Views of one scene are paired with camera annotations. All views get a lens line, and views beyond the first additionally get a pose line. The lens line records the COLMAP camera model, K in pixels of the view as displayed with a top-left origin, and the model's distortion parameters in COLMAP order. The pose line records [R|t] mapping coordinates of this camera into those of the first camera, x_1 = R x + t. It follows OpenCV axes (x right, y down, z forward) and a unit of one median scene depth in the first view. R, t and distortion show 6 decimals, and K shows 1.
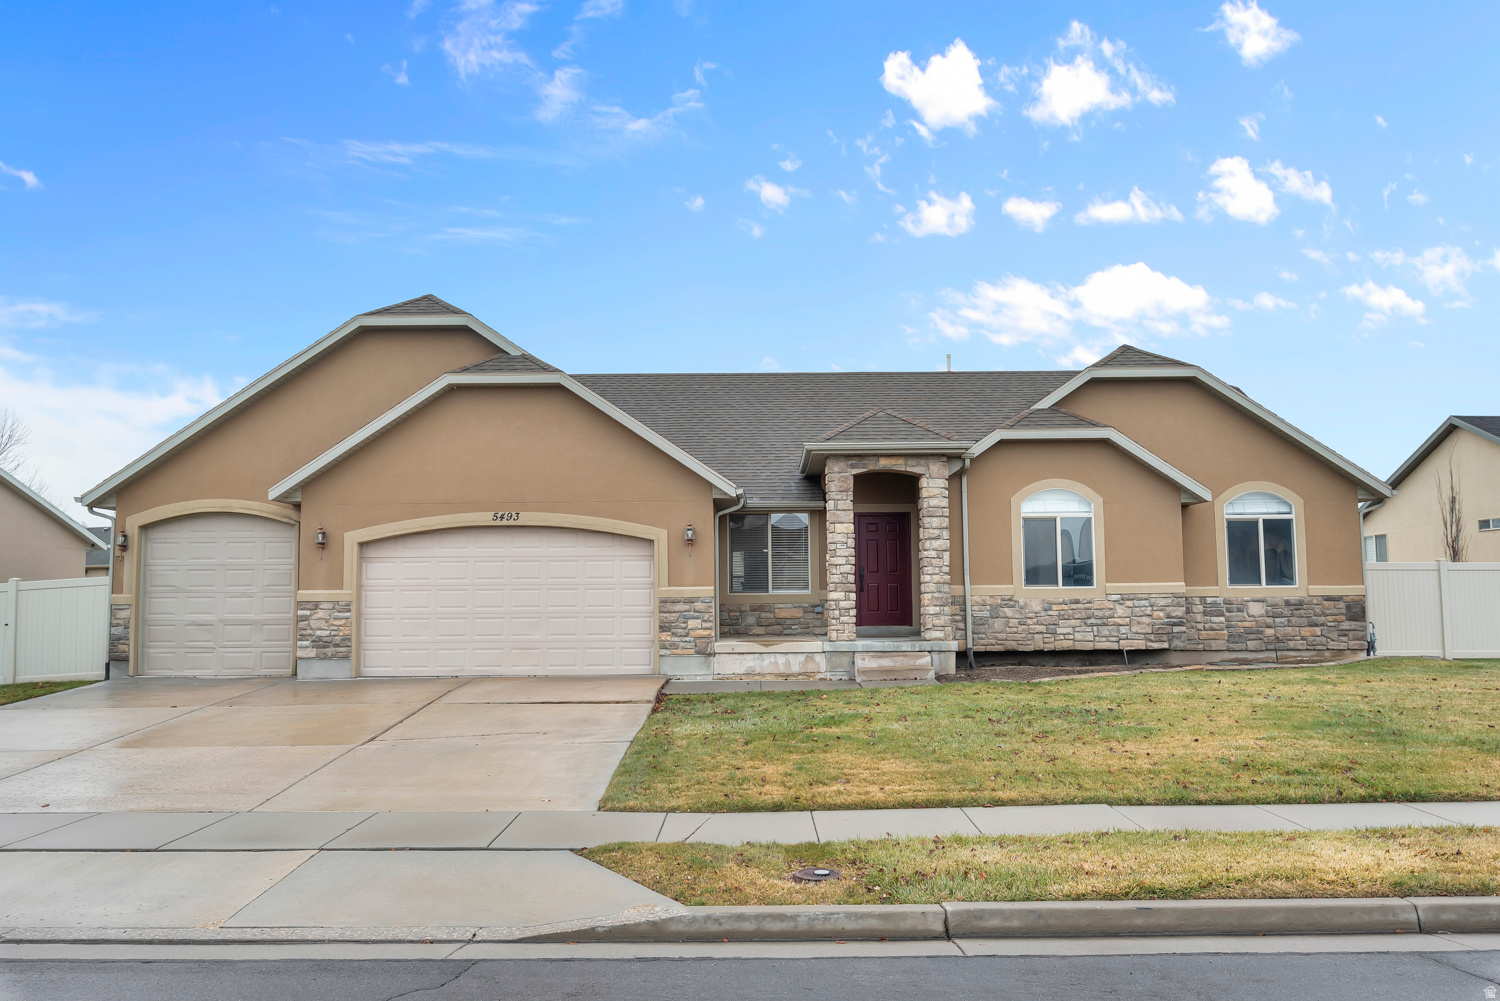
lens RADIAL K [[1086.1, 0, 750.0], [0, 1086.1, 500.5], [0, 0, 1]] dist [-0.002093, -0.000431]
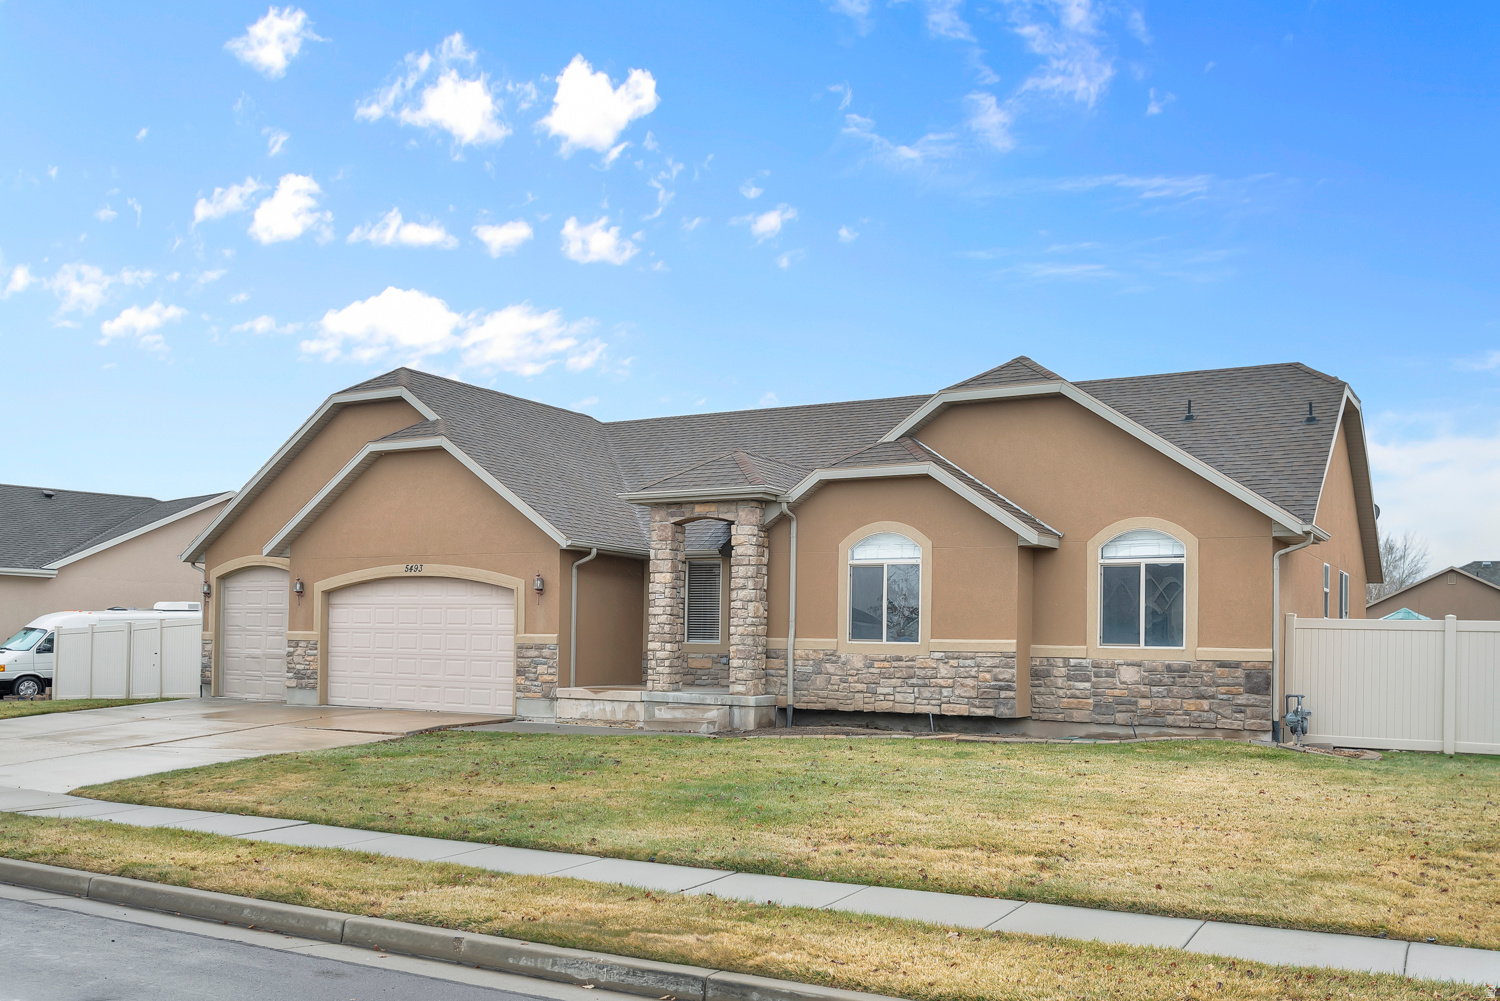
lens RADIAL K [[1290.3, 0, 750.1], [0, 1290.3, 611.5], [0, 0, 1]] dist [-0.001019, -0.000466]
pose [[0.865505, 0.009990, -0.500801, 0.728180], [0.021951, 0.998084, 0.057846, -0.009888], [0.500420, -0.061059, 0.863627, 0.024097]]
